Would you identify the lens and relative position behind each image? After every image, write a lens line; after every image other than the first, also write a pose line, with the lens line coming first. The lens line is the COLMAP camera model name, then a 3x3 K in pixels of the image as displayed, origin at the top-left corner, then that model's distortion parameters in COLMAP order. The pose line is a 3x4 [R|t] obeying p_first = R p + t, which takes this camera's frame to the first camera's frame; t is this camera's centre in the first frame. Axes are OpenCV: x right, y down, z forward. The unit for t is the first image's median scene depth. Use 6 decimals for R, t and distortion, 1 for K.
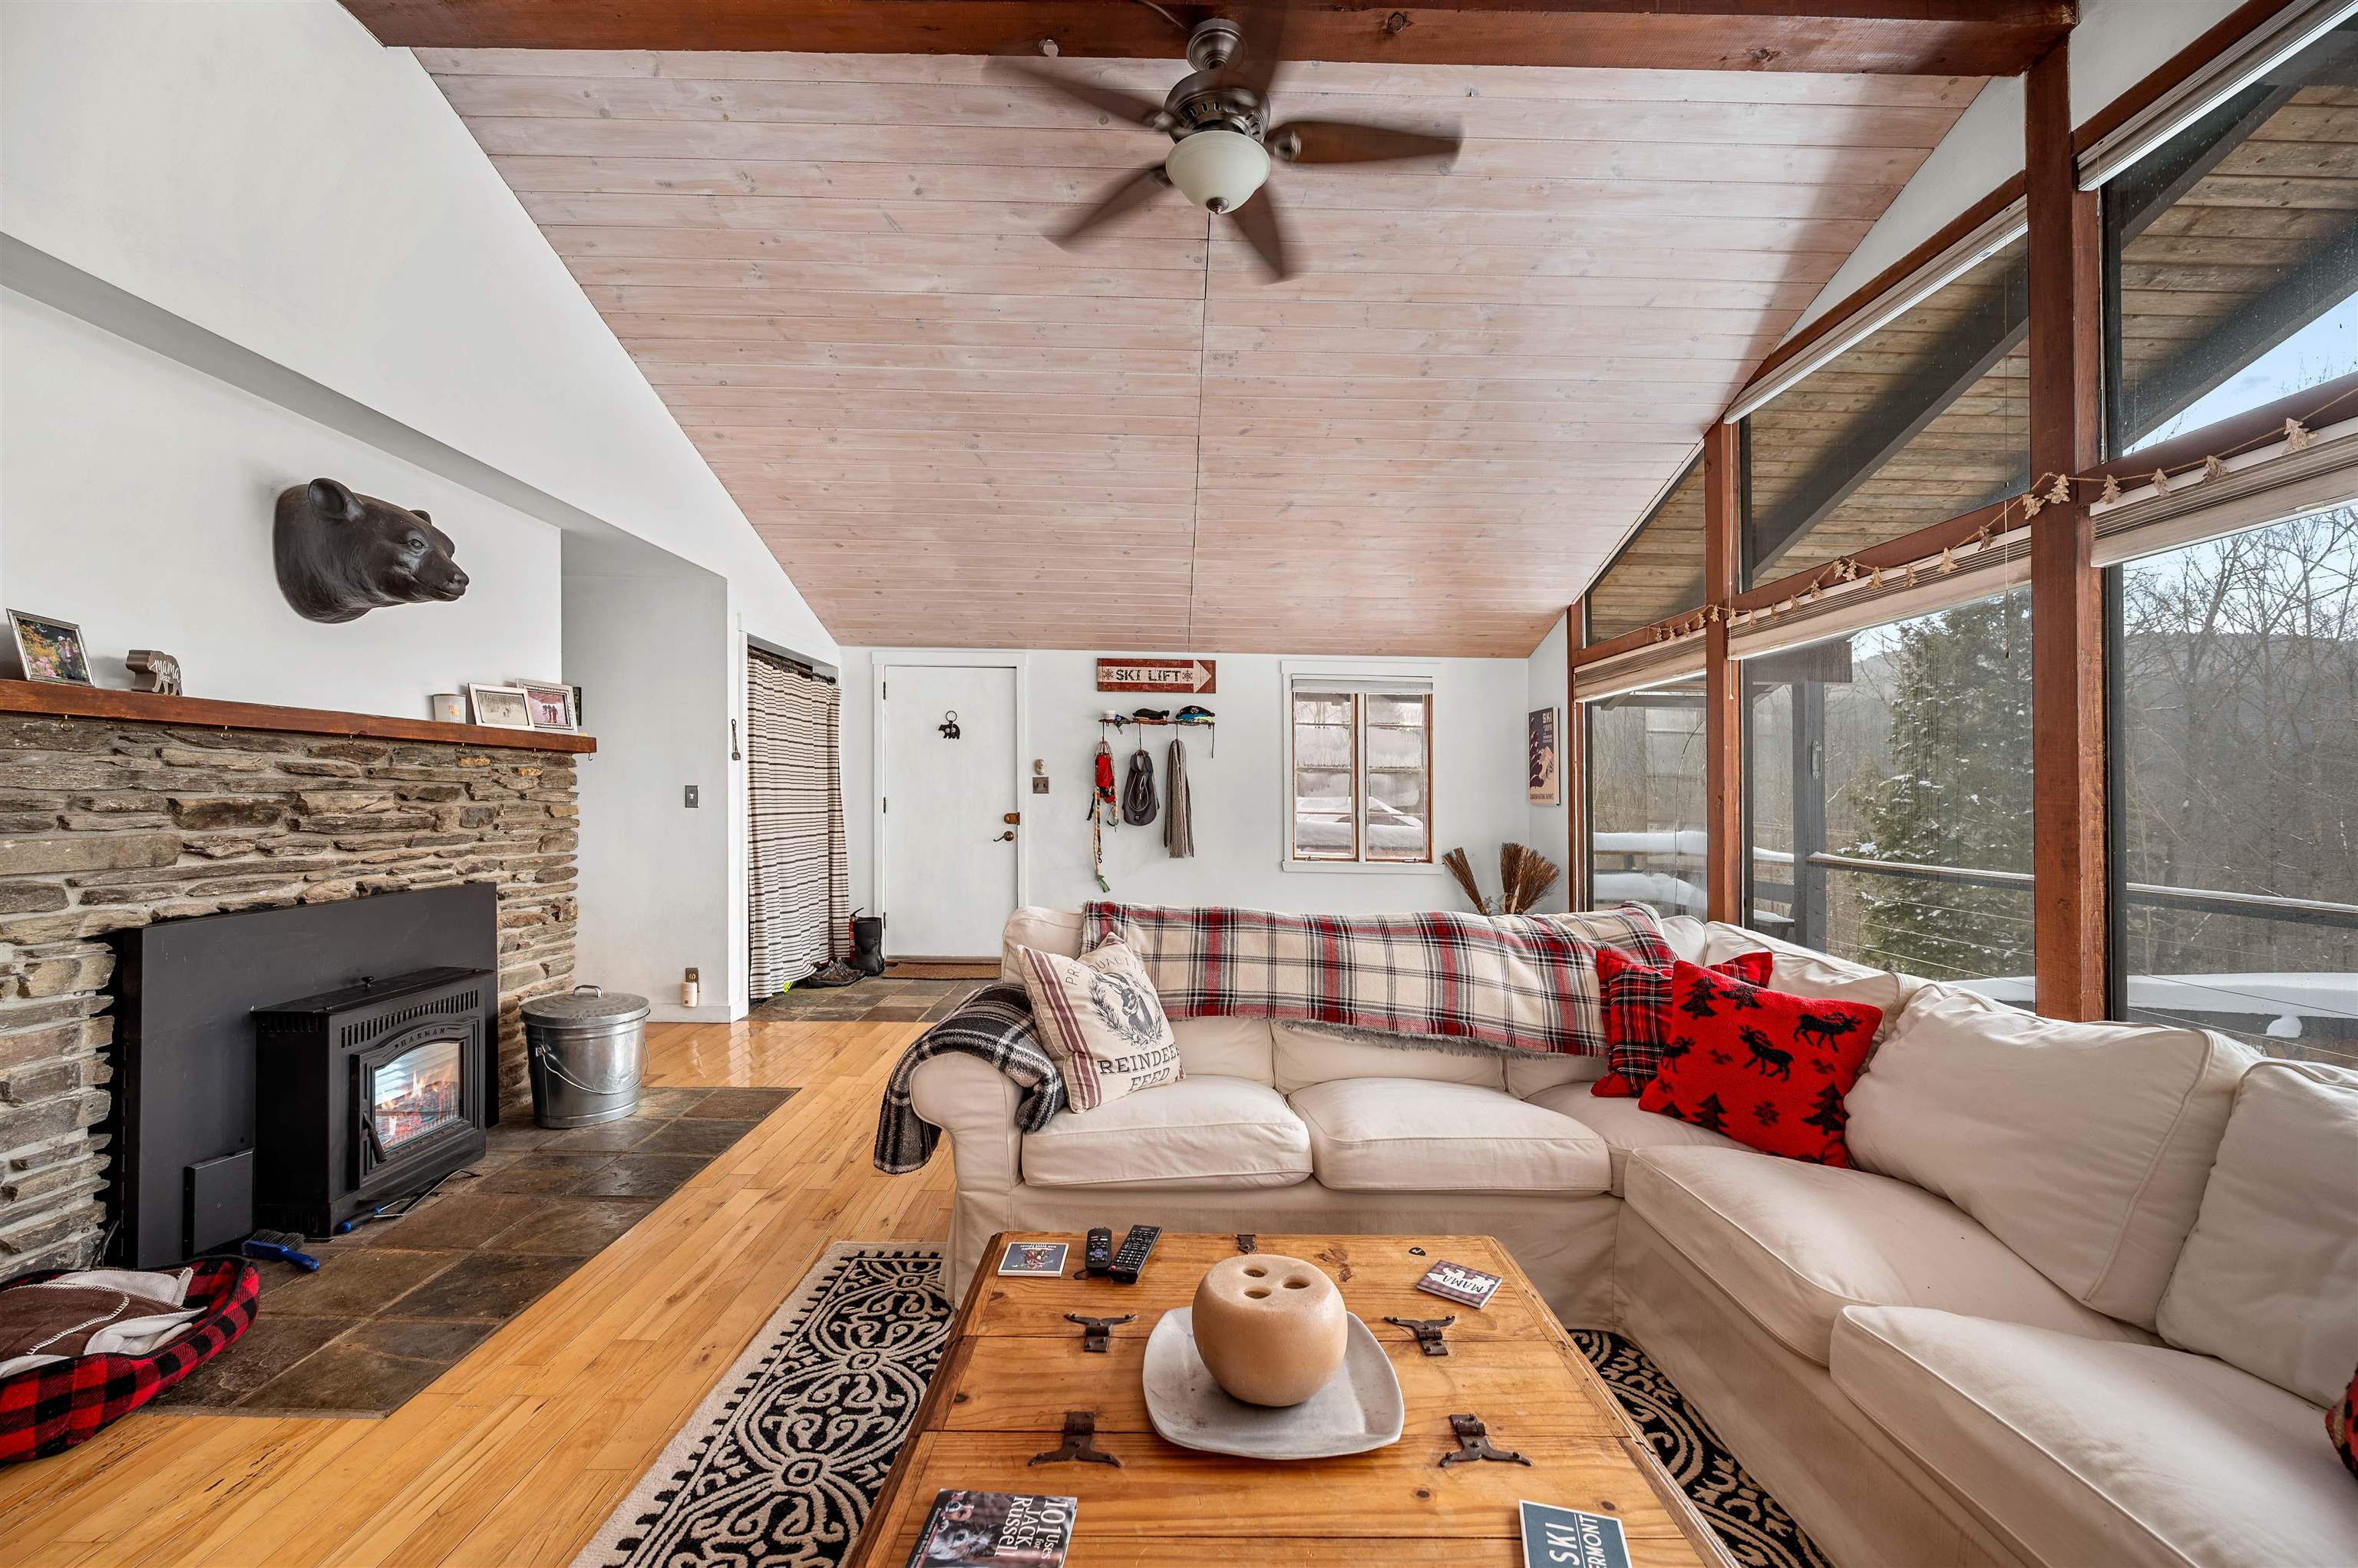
lens RADIAL K [[944.1, 0, 1179.0], [0, 944.1, 784.0], [0, 0, 1]] dist [0.000262, 0.000066]
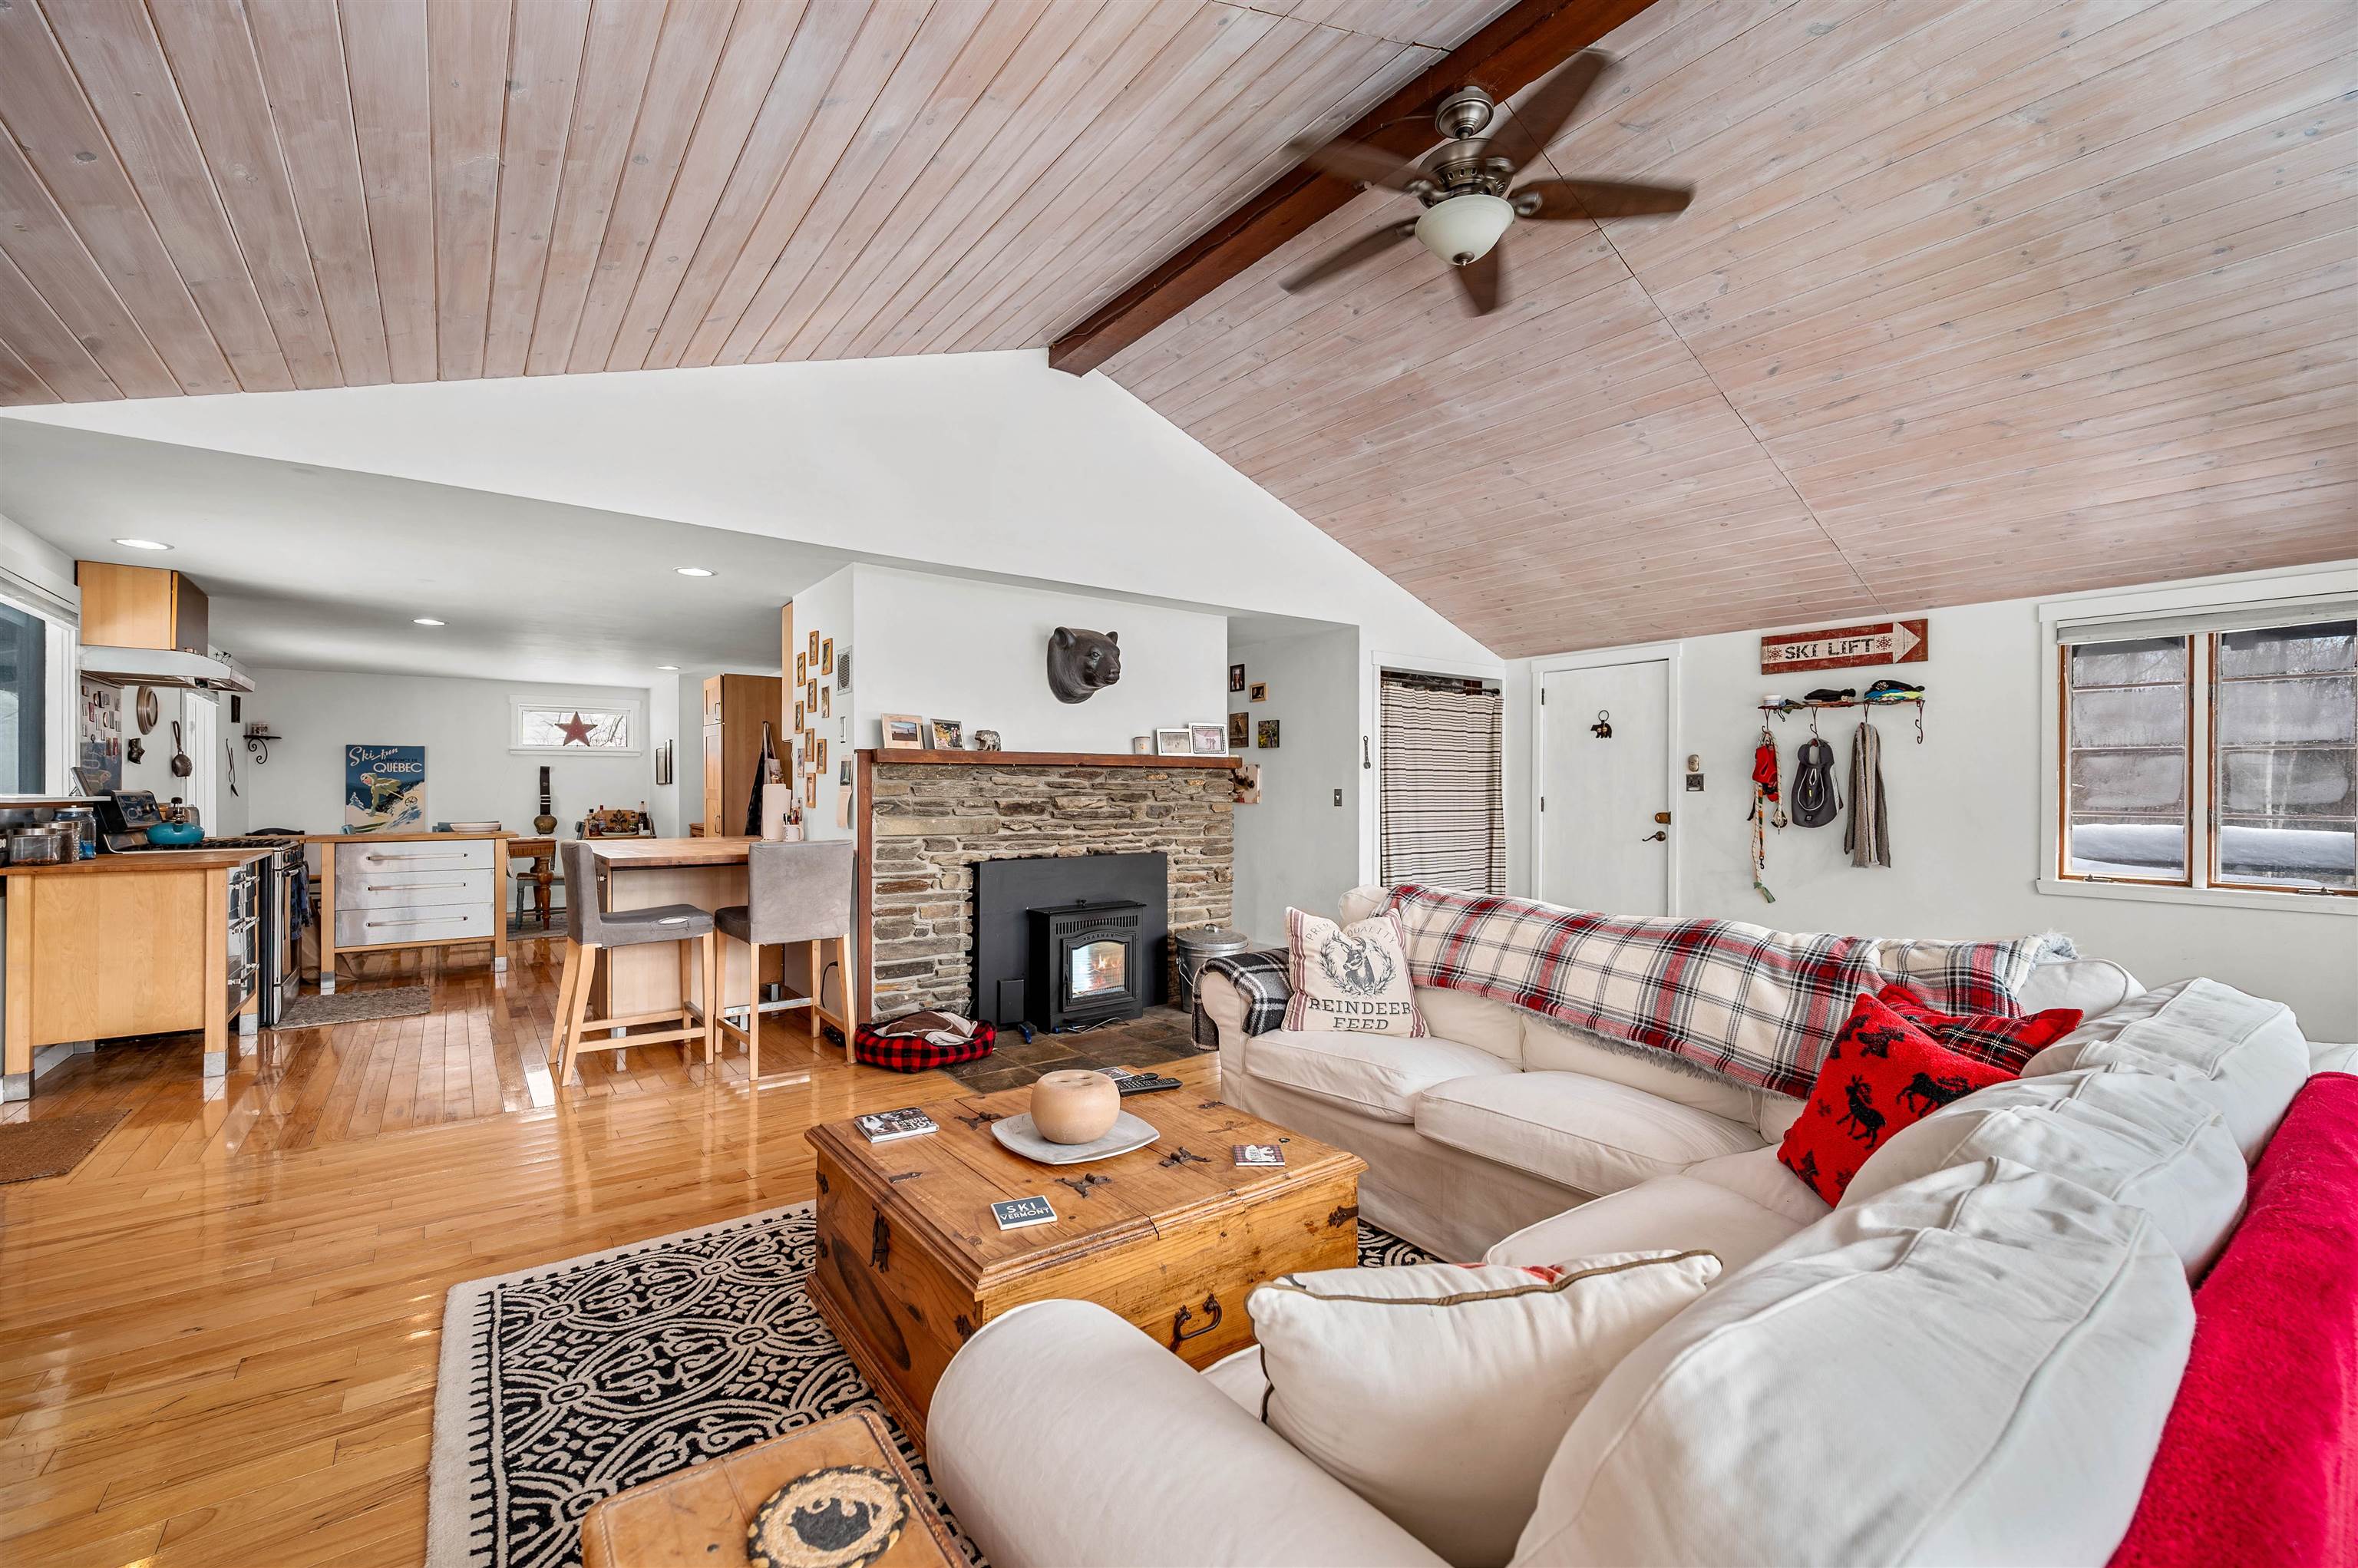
lens RADIAL K [[965.5, 0, 1179.0], [0, 965.5, 784.0], [0, 0, 1]] dist [-0.000736, -0.000016]
pose [[0.600749, -0.019670, -0.799196, 0.652295], [0.018908, 0.999767, -0.010394, 0.006430], [0.799214, -0.008868, 0.600981, 0.043570]]
